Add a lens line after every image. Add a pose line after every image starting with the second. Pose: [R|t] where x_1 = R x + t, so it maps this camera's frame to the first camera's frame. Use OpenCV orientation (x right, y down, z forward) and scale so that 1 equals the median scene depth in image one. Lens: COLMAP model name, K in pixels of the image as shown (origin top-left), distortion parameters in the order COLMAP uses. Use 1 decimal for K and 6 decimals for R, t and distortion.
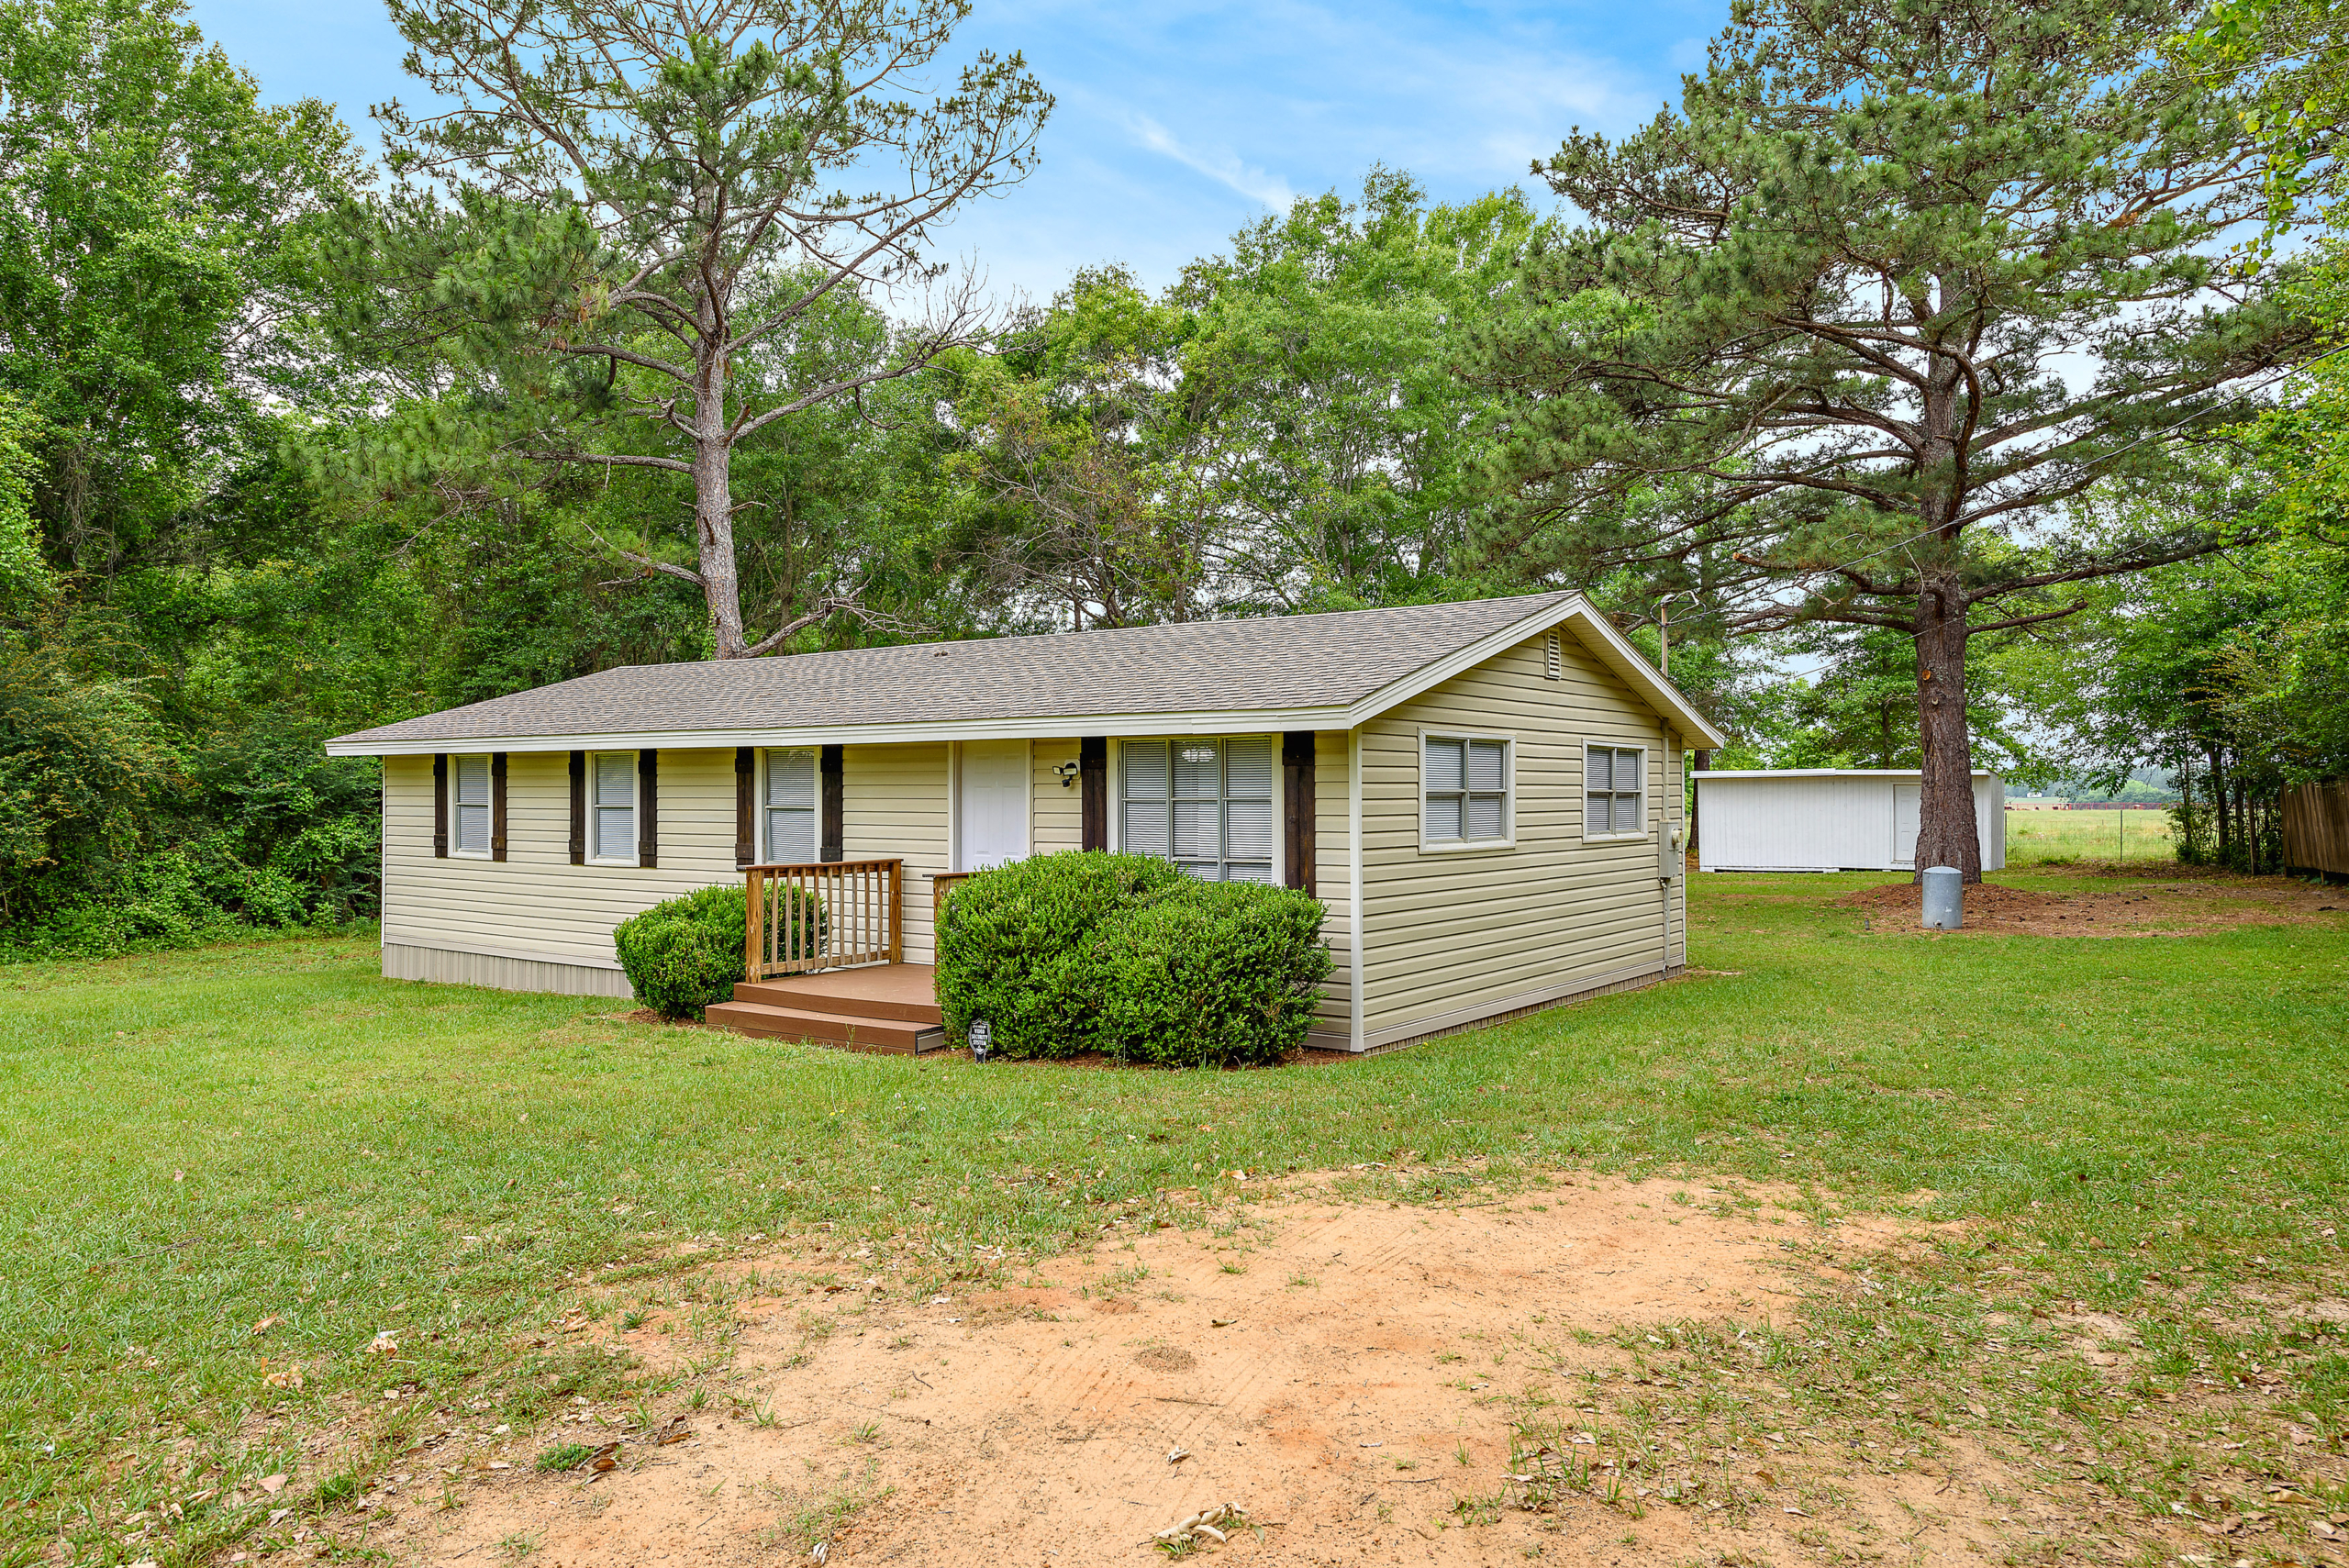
lens RADIAL K [[1607.8, 0, 1171.4], [0, 1607.8, 784.1], [0, 0, 1]] dist [0.004049, -0.000119]
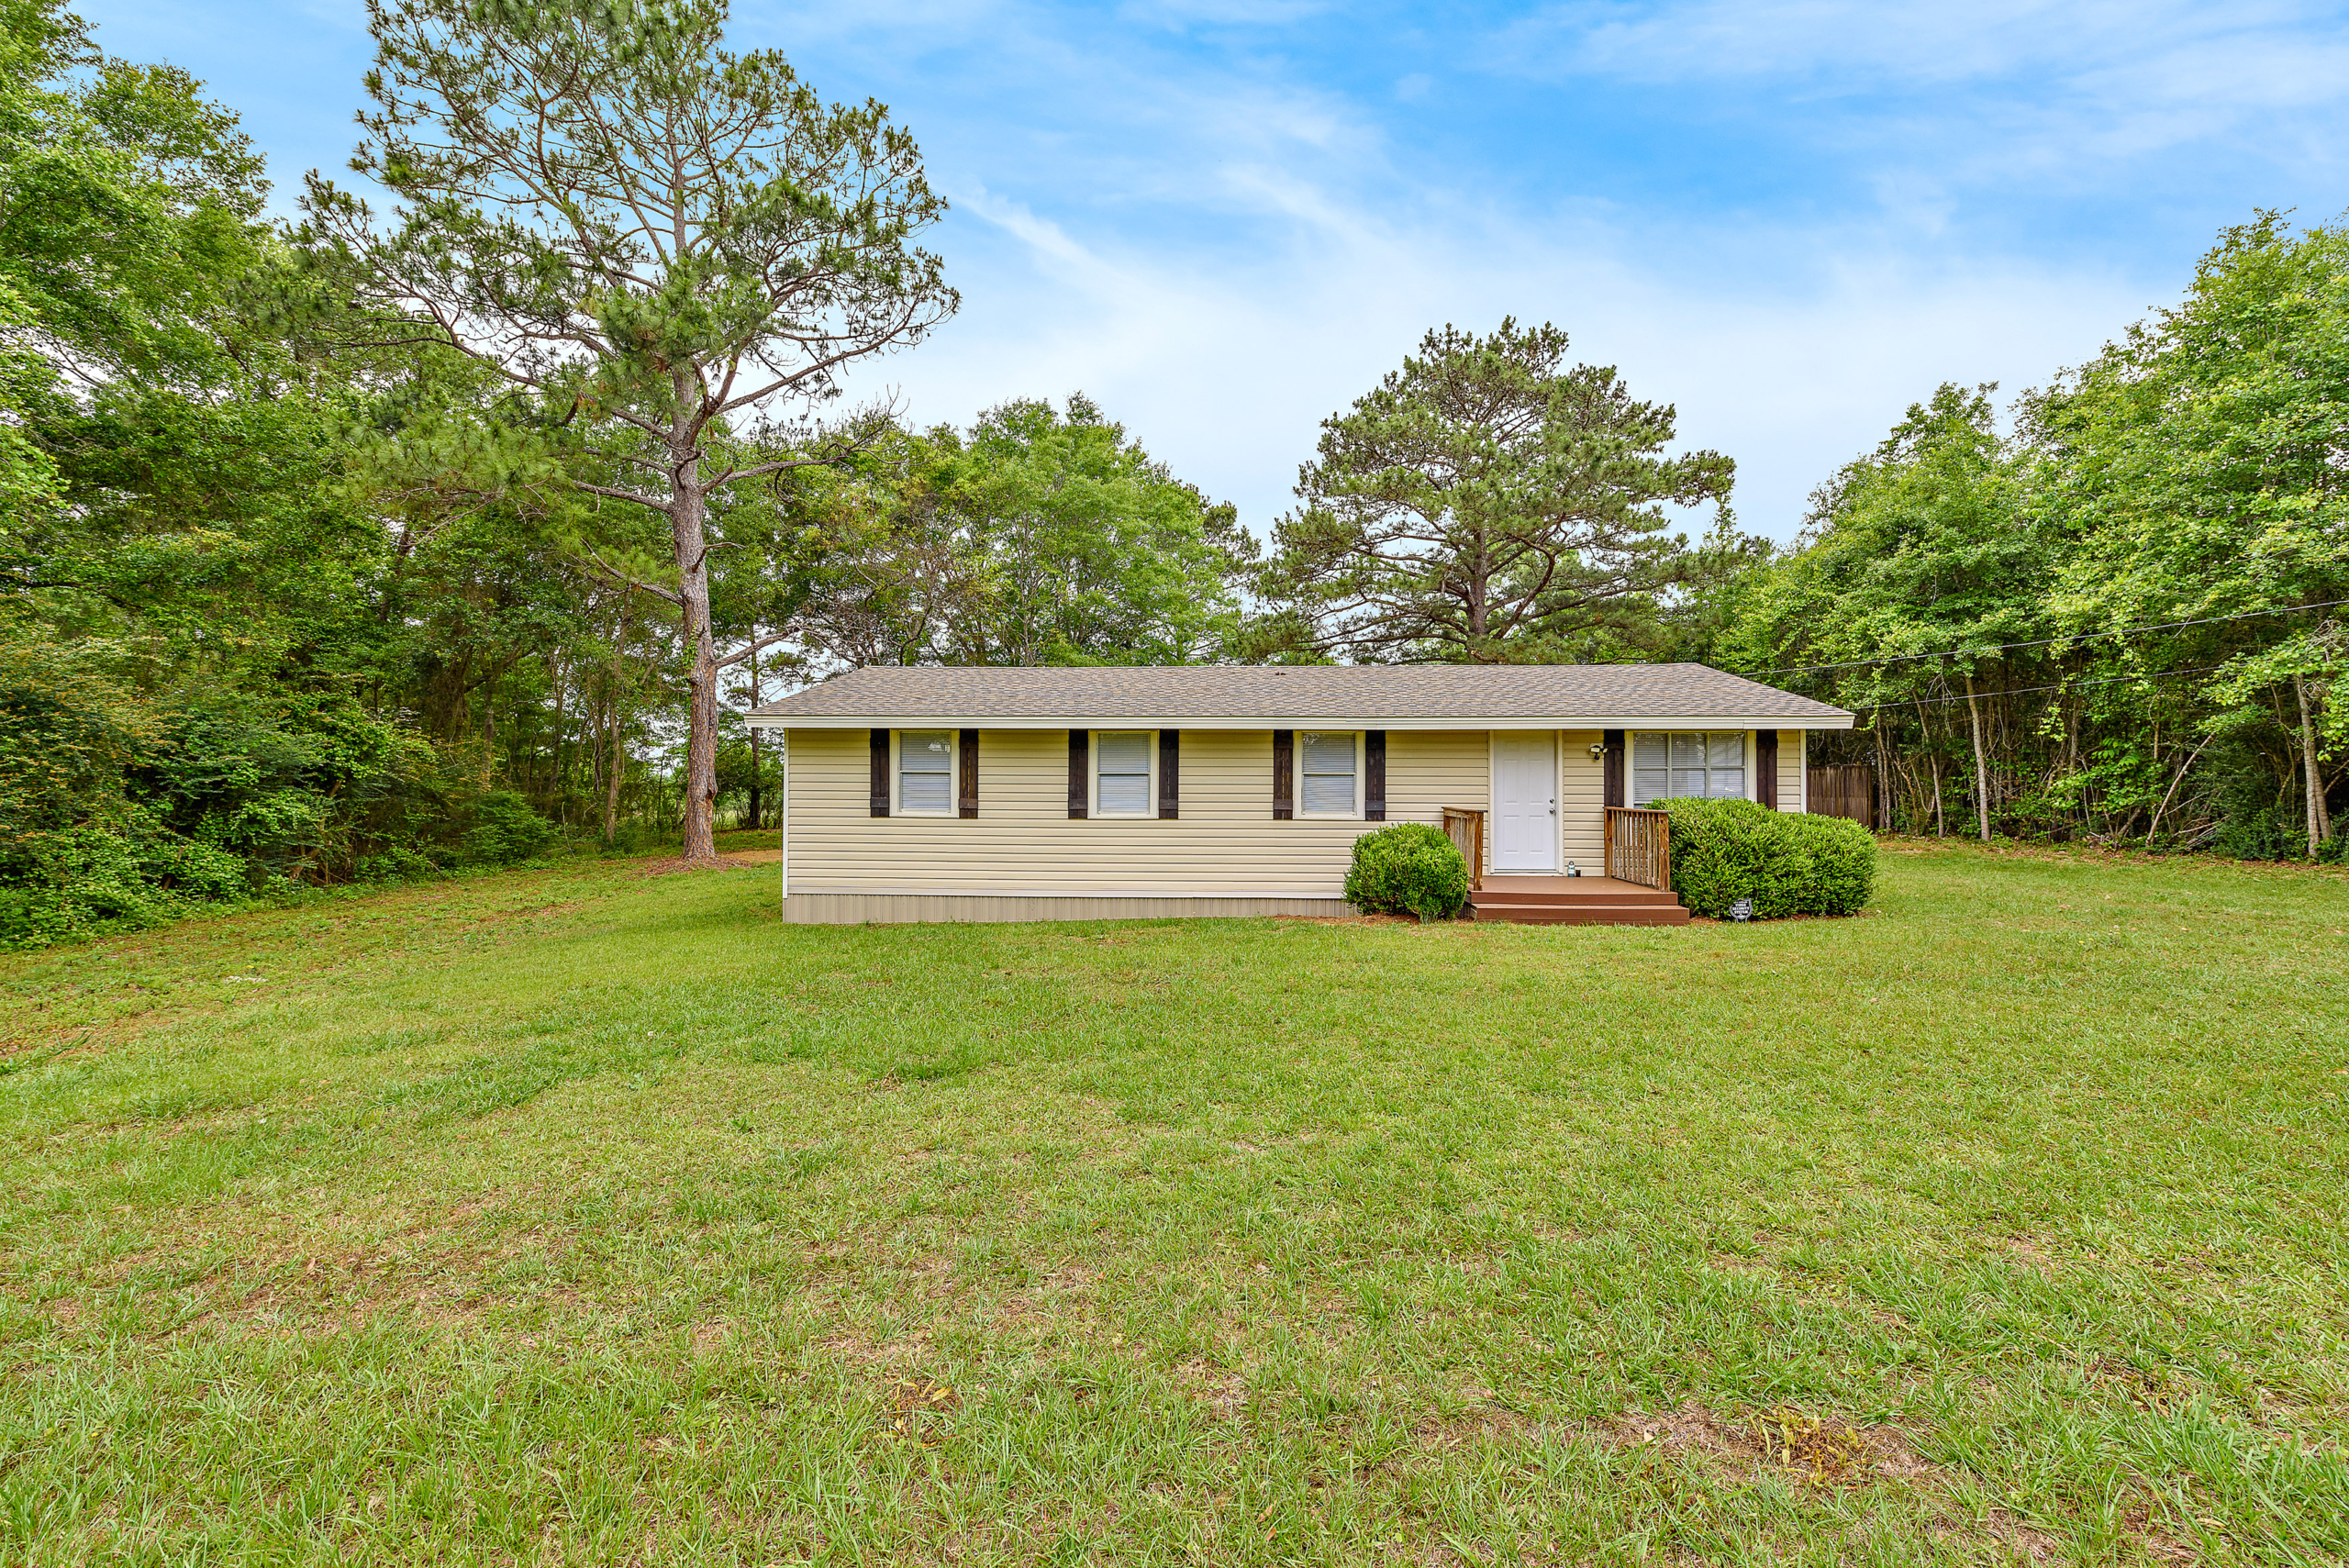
lens RADIAL K [[939.8, 0, 1170.8], [0, 939.8, 786.2], [0, 0, 1]] dist [0.012960, -0.002292]
pose [[0.828150, 0.000512, 0.560507, -0.726586], [-0.005602, 0.999957, 0.007364, 0.018214], [-0.560479, -0.009239, 0.828117, 0.340996]]
